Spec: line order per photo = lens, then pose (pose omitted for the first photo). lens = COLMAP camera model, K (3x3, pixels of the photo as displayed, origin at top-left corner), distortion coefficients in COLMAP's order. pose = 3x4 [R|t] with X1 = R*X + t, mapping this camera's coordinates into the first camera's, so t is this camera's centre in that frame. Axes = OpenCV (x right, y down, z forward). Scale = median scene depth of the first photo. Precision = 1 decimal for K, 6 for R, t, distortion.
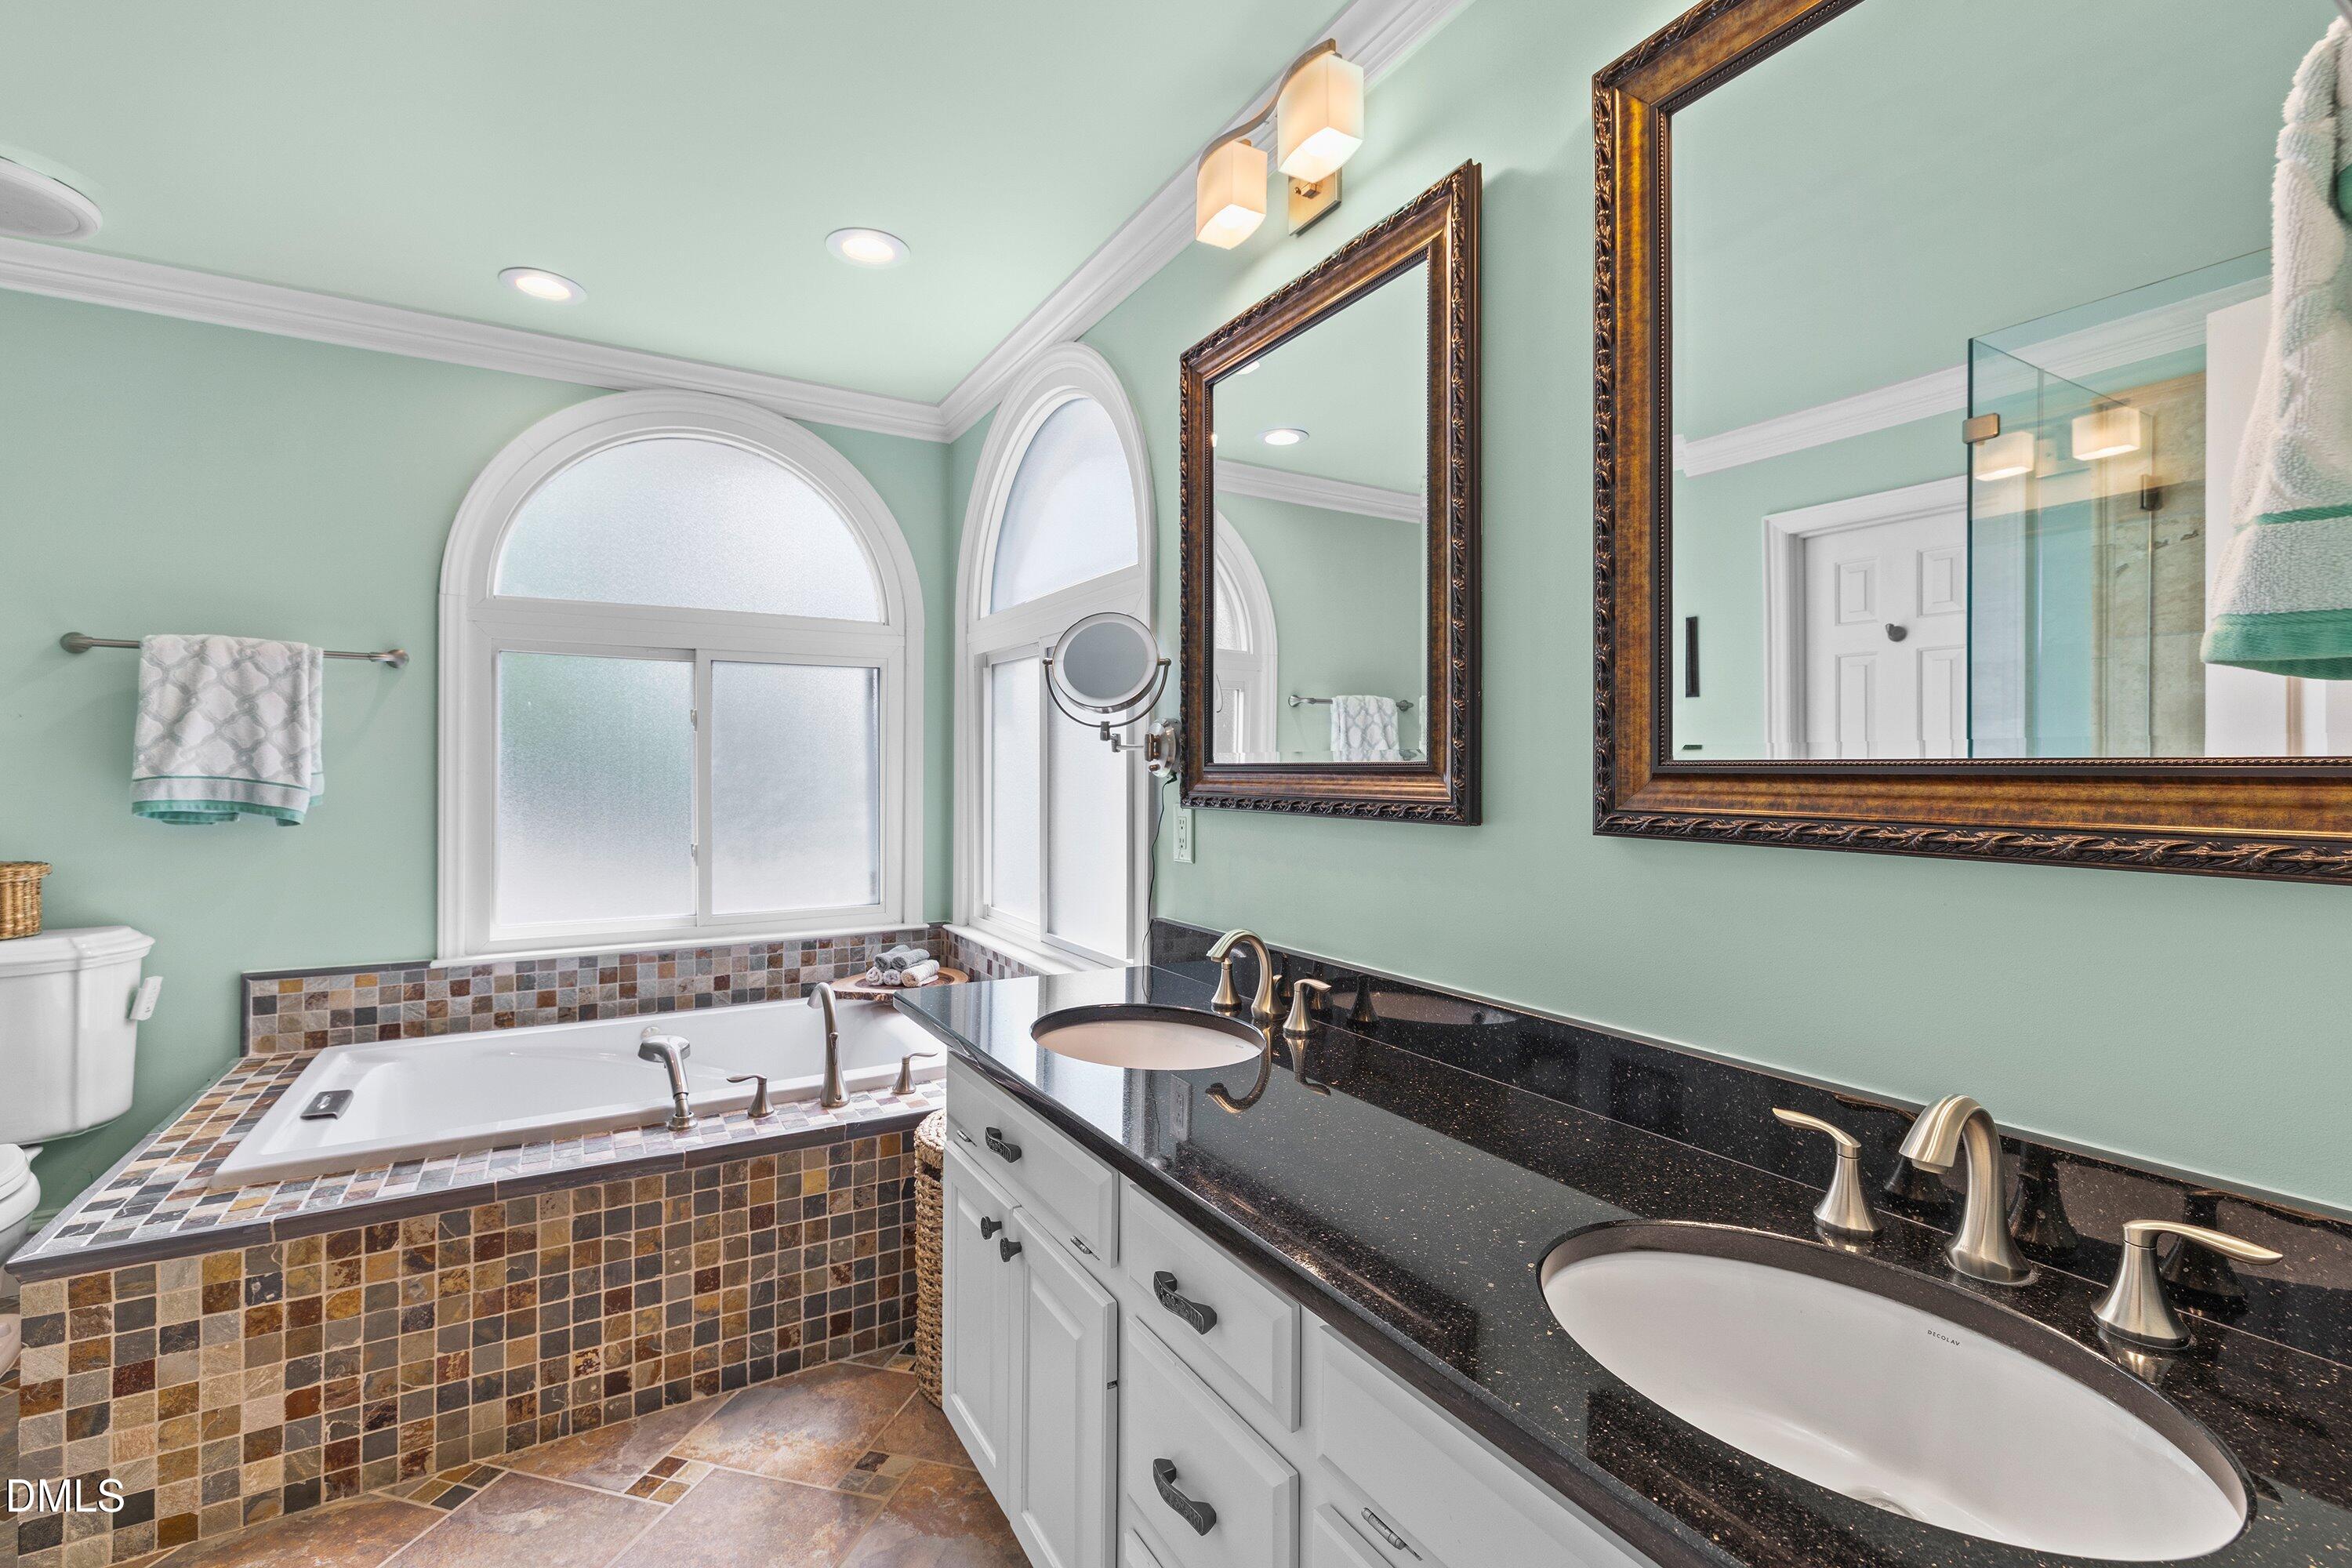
lens RADIAL K [[1021.1, 0, 1171.7], [0, 1021.1, 767.0], [0, 0, 1]] dist [-0.000832, 0.001300]
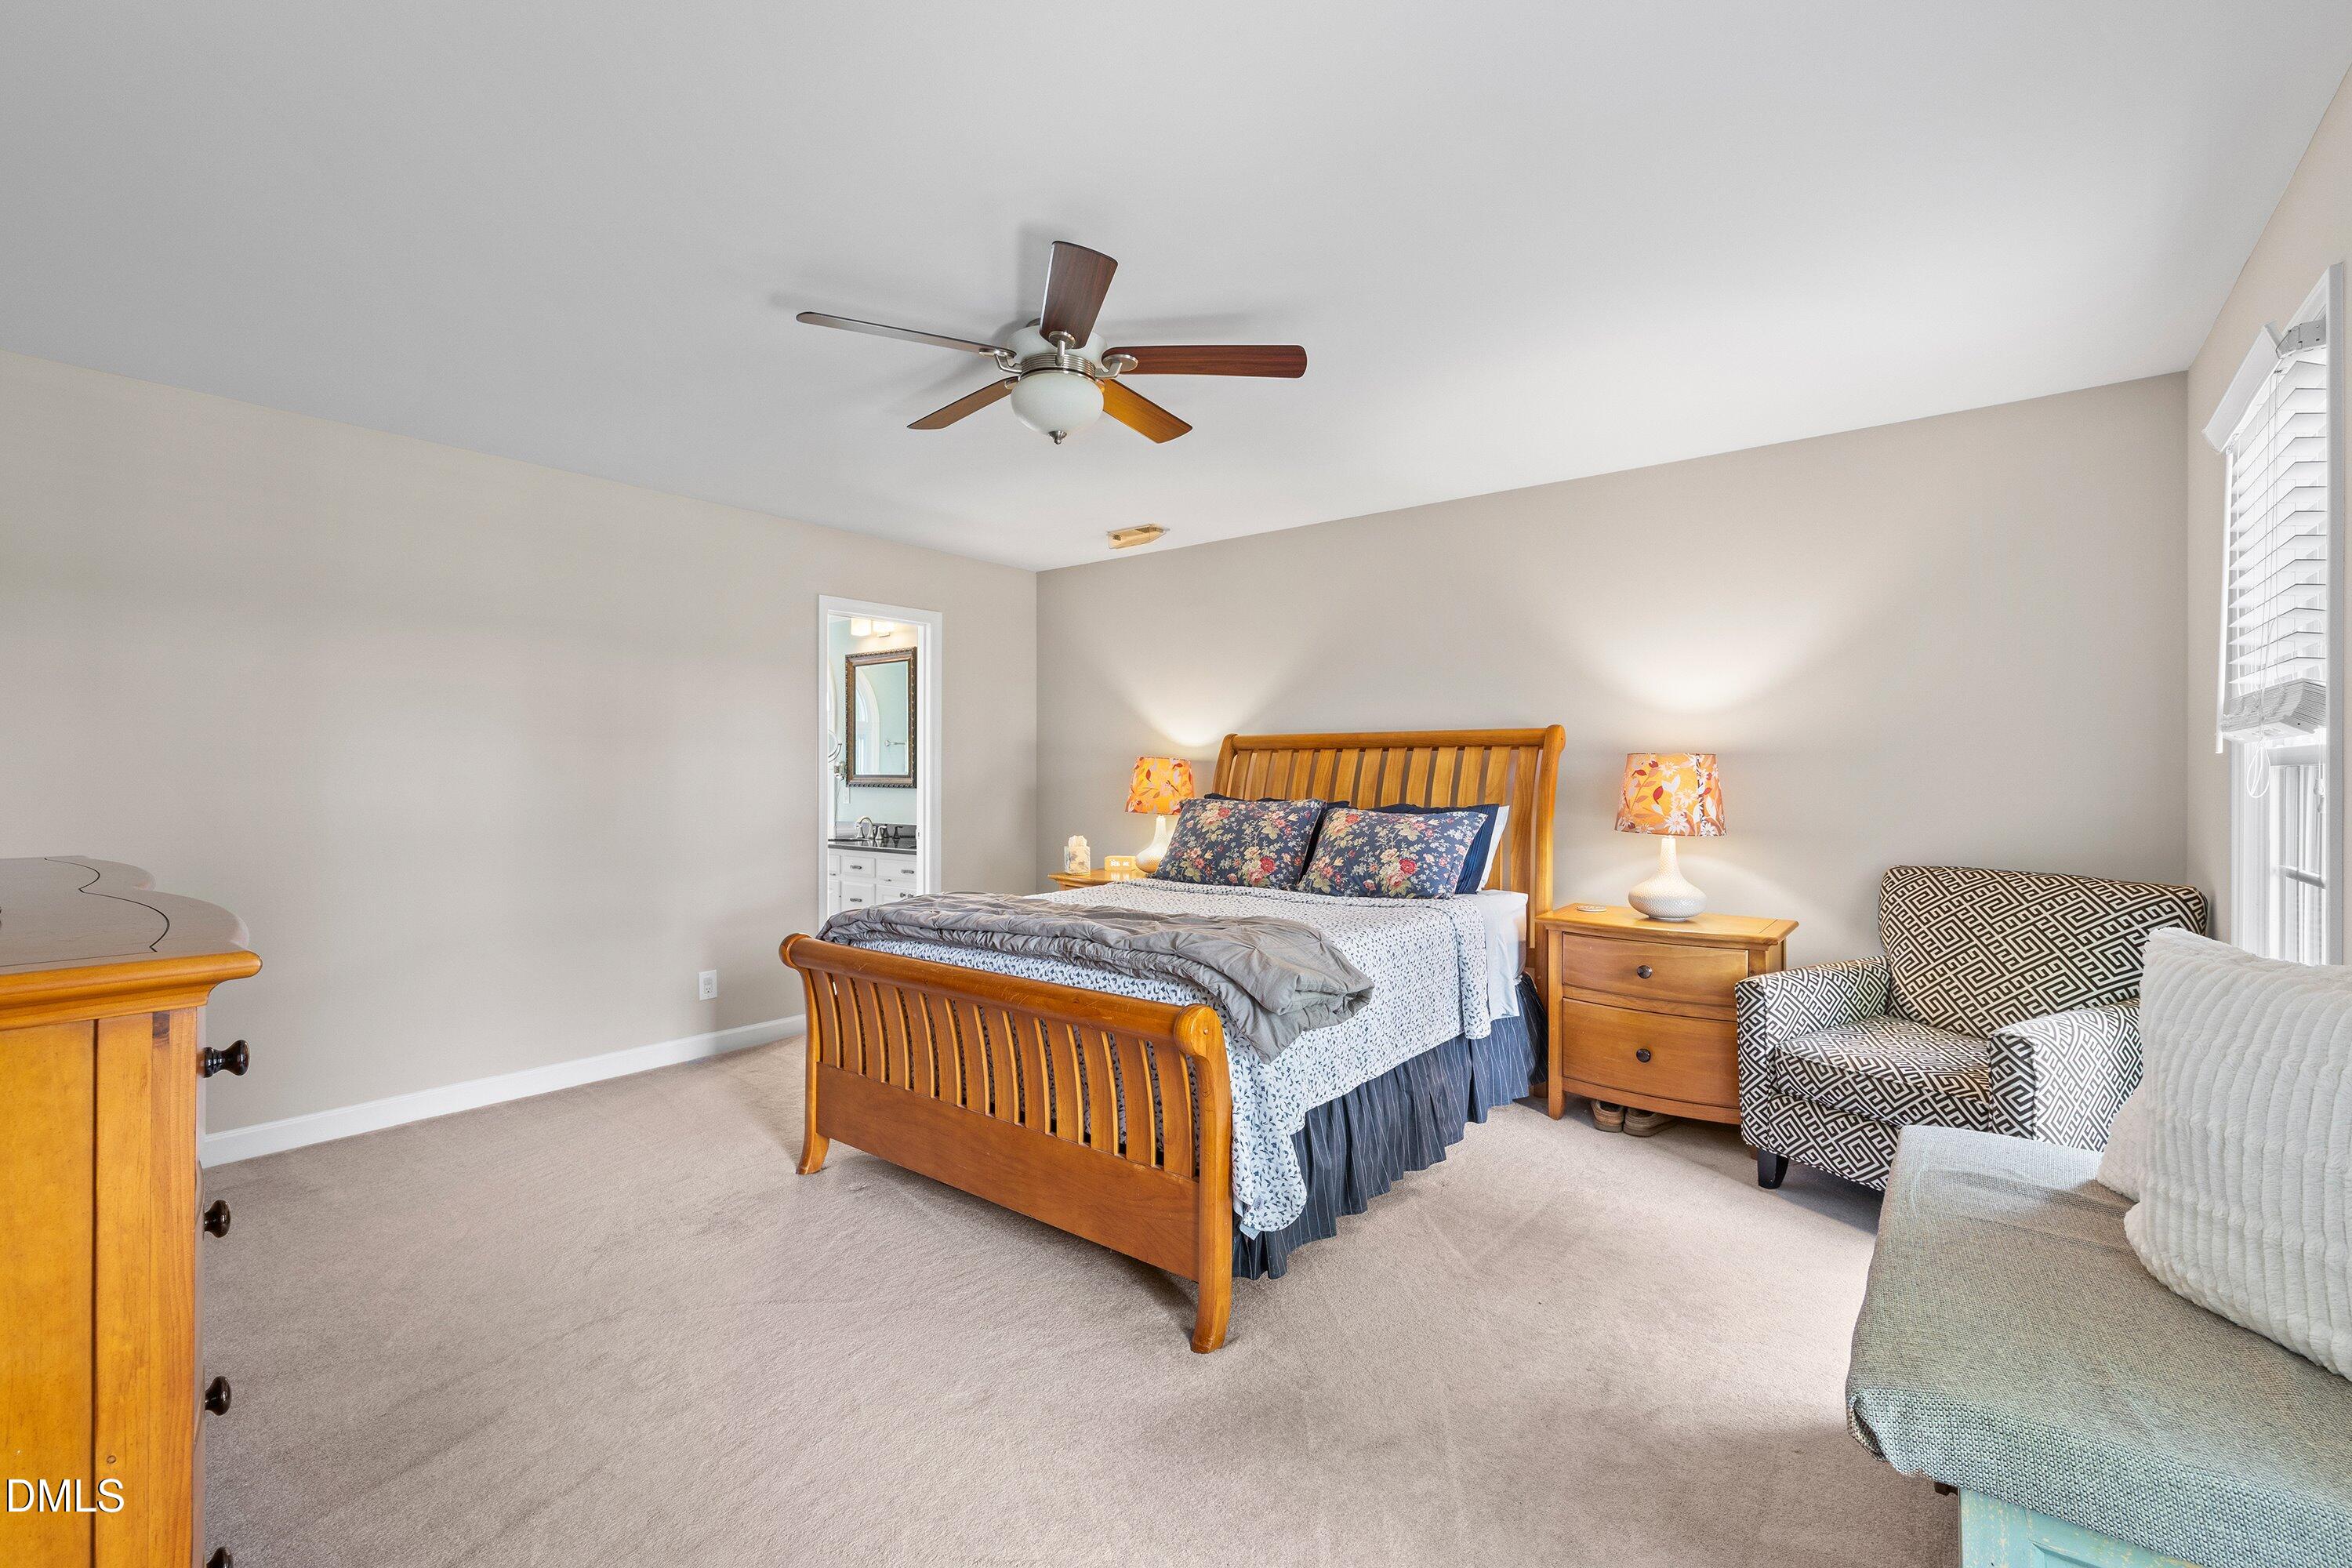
lens RADIAL K [[1021.1, 0, 1181.8], [0, 1021.1, 777.7], [0, 0, 1]] dist [-0.000832, 0.001300]
pose [[0.941580, 0.000349, 0.336790, -0.085162], [-0.000932, 0.999998, 0.001569, 0.000937], [-0.336789, -0.001791, 0.941578, -2.690158]]
